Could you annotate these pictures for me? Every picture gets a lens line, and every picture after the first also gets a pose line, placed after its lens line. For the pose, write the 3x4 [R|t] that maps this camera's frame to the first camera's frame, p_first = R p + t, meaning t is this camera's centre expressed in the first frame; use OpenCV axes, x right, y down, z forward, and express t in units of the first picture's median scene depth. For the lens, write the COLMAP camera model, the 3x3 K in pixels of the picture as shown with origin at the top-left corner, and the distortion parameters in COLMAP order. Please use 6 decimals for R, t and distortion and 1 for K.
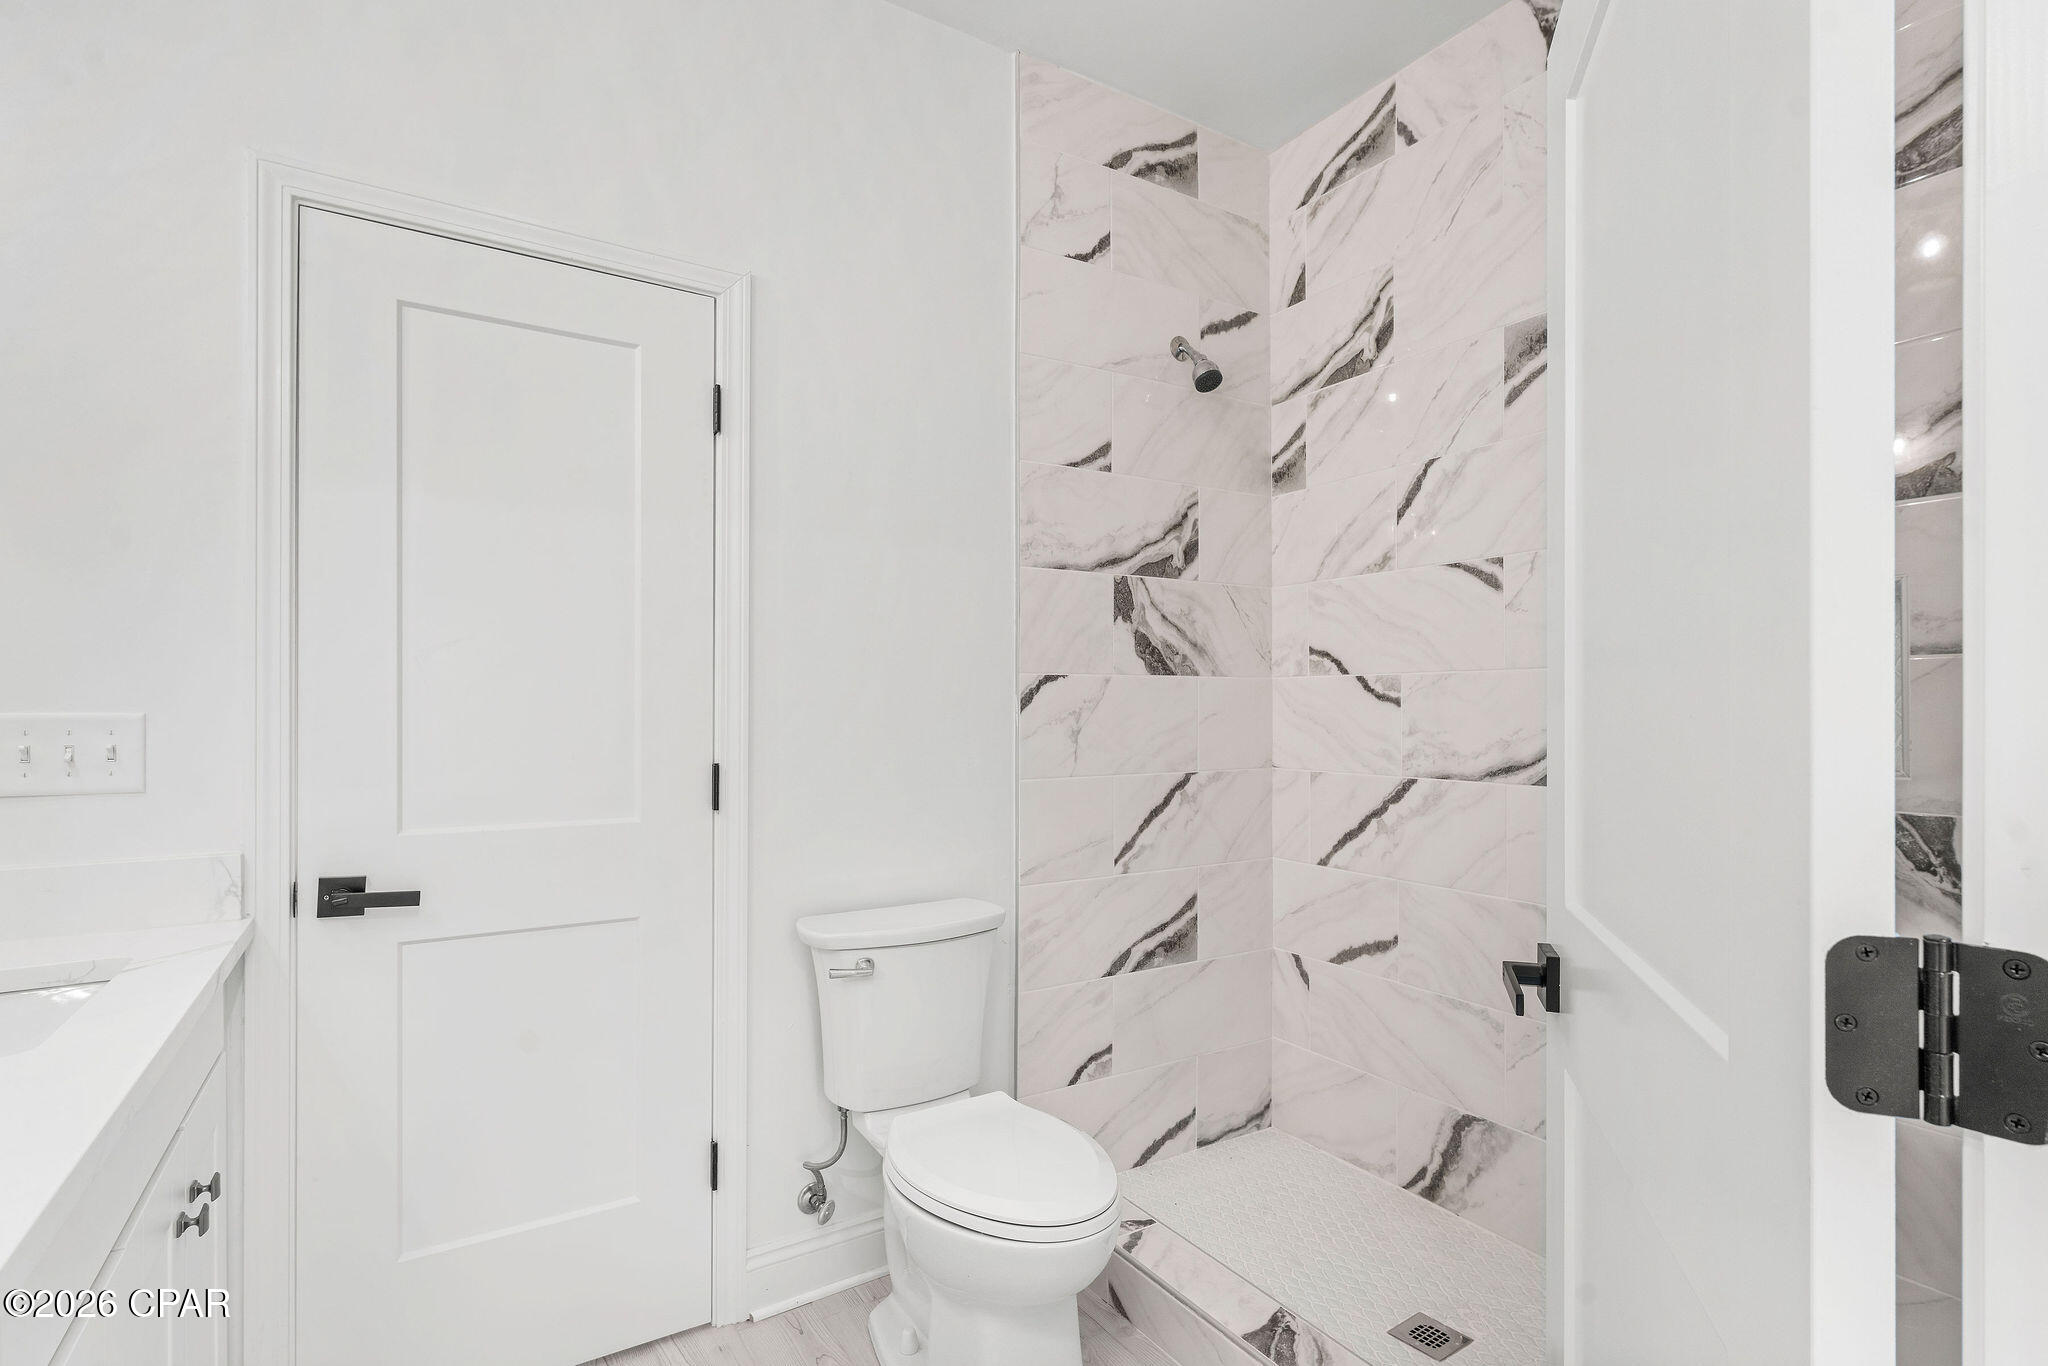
lens RADIAL K [[981.9, 0, 1020.5], [0, 981.9, 711.5], [0, 0, 1]] dist [0.001164, -0.003240]
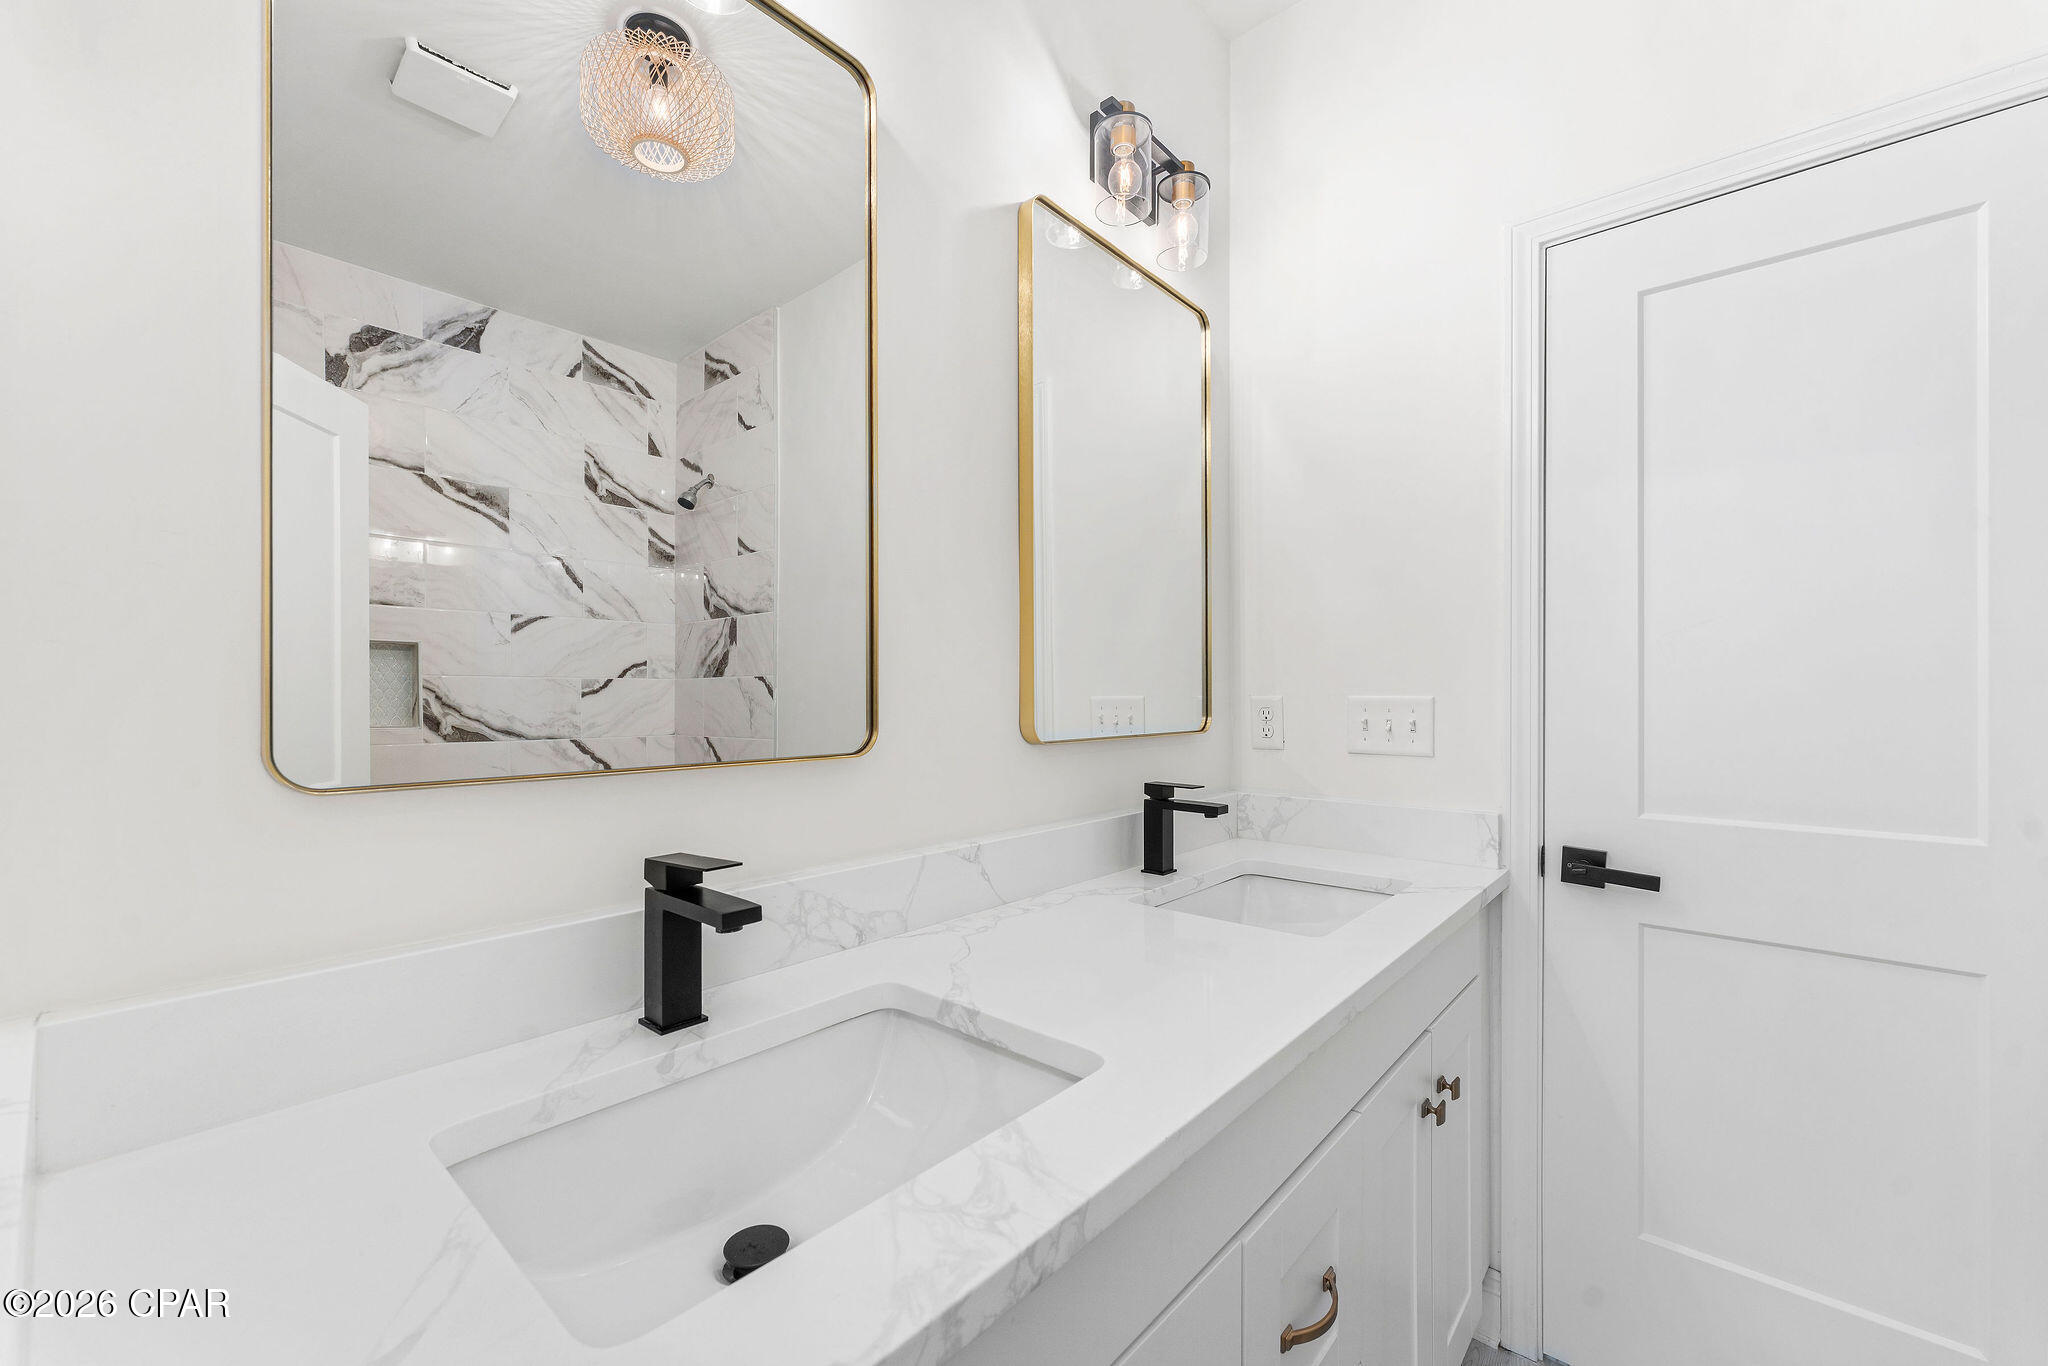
lens RADIAL K [[817.1, 0, 1019.5], [0, 817.1, 689.9], [0, 0, 1]] dist [-0.003057, 0.001153]
pose [[0.284838, -0.002992, -0.958571, -0.004526], [-0.002721, 0.999989, -0.003930, -0.000775], [0.958572, 0.003728, 0.284827, 0.103180]]
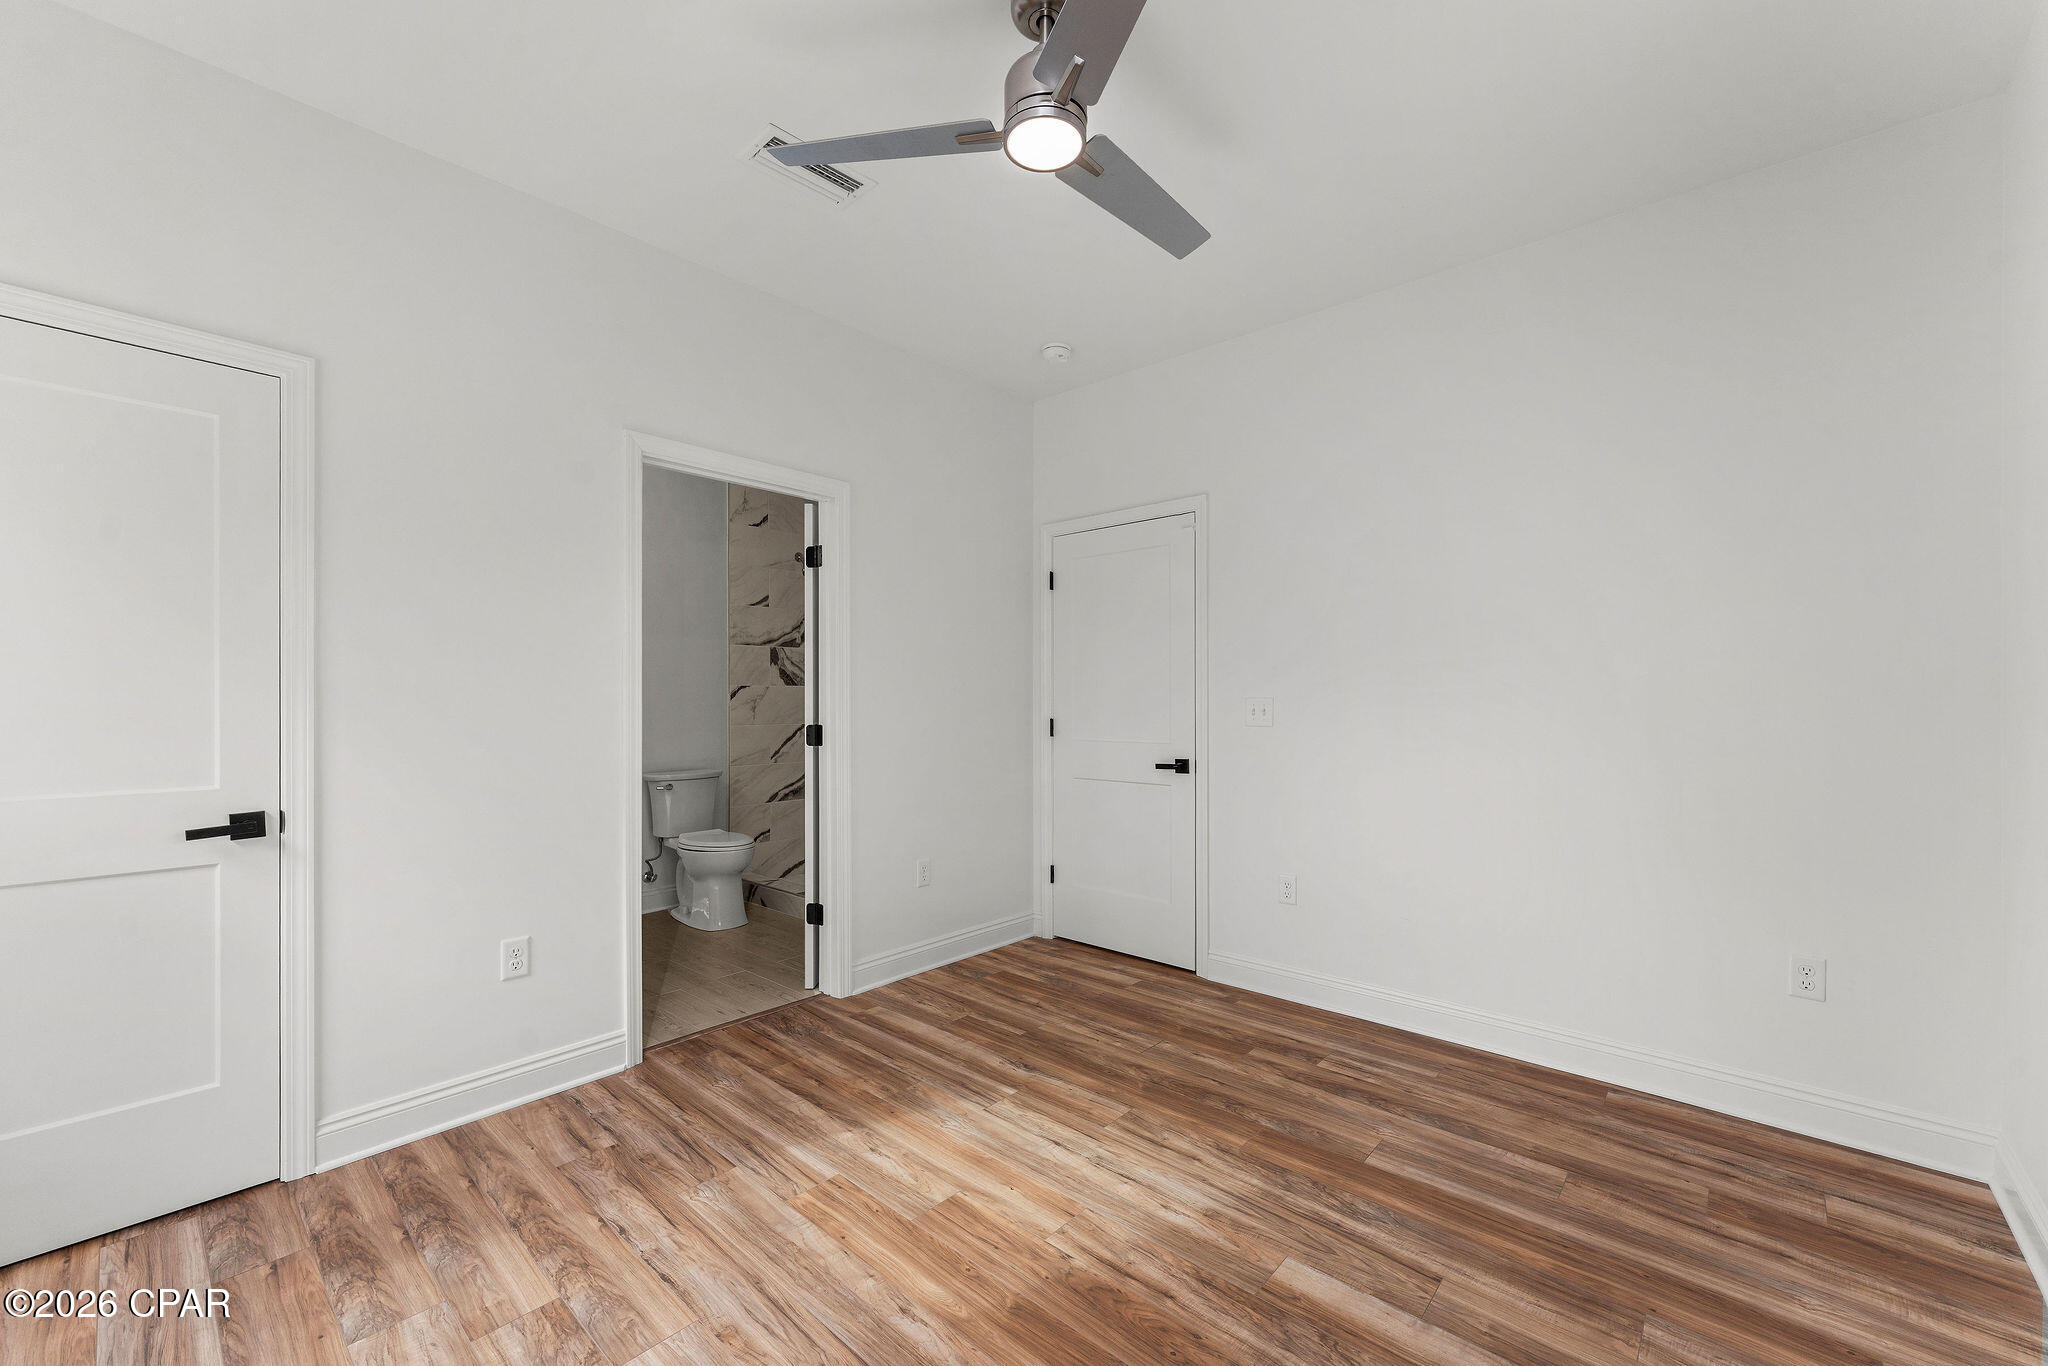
lens RADIAL K [[817.1, 0, 1018.5], [0, 817.1, 702.3], [0, 0, 1]] dist [-0.003057, 0.001153]
pose [[0.962073, -0.001656, 0.272787, 0.143717], [0.001919, 0.999998, -0.000695, 0.010160], [-0.272785, 0.001192, 0.962074, -1.300879]]
